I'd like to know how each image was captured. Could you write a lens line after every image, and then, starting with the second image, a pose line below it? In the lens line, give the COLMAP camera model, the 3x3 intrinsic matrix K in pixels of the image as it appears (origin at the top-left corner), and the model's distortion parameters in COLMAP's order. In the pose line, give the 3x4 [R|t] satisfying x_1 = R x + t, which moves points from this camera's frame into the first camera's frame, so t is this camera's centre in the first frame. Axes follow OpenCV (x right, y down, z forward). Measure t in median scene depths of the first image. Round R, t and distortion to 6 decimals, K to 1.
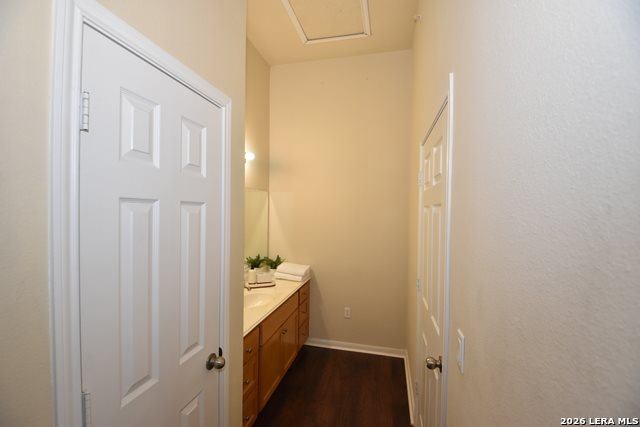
lens RADIAL K [[282.8, 0, 320.8], [0, 282.8, 216.3], [0, 0, 1]] dist [-0.001001, -0.014482]
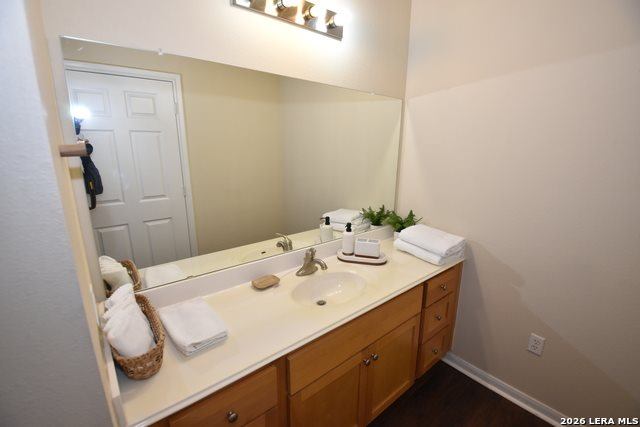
lens RADIAL K [[282.8, 0, 320.8], [0, 282.8, 216.3], [0, 0, 1]] dist [-0.001001, -0.014482]
pose [[0.793197, 0.129598, -0.595015, 0.058529], [-0.001658, 0.977548, 0.210706, 0.024509], [0.608963, -0.166145, 0.775603, 0.435649]]
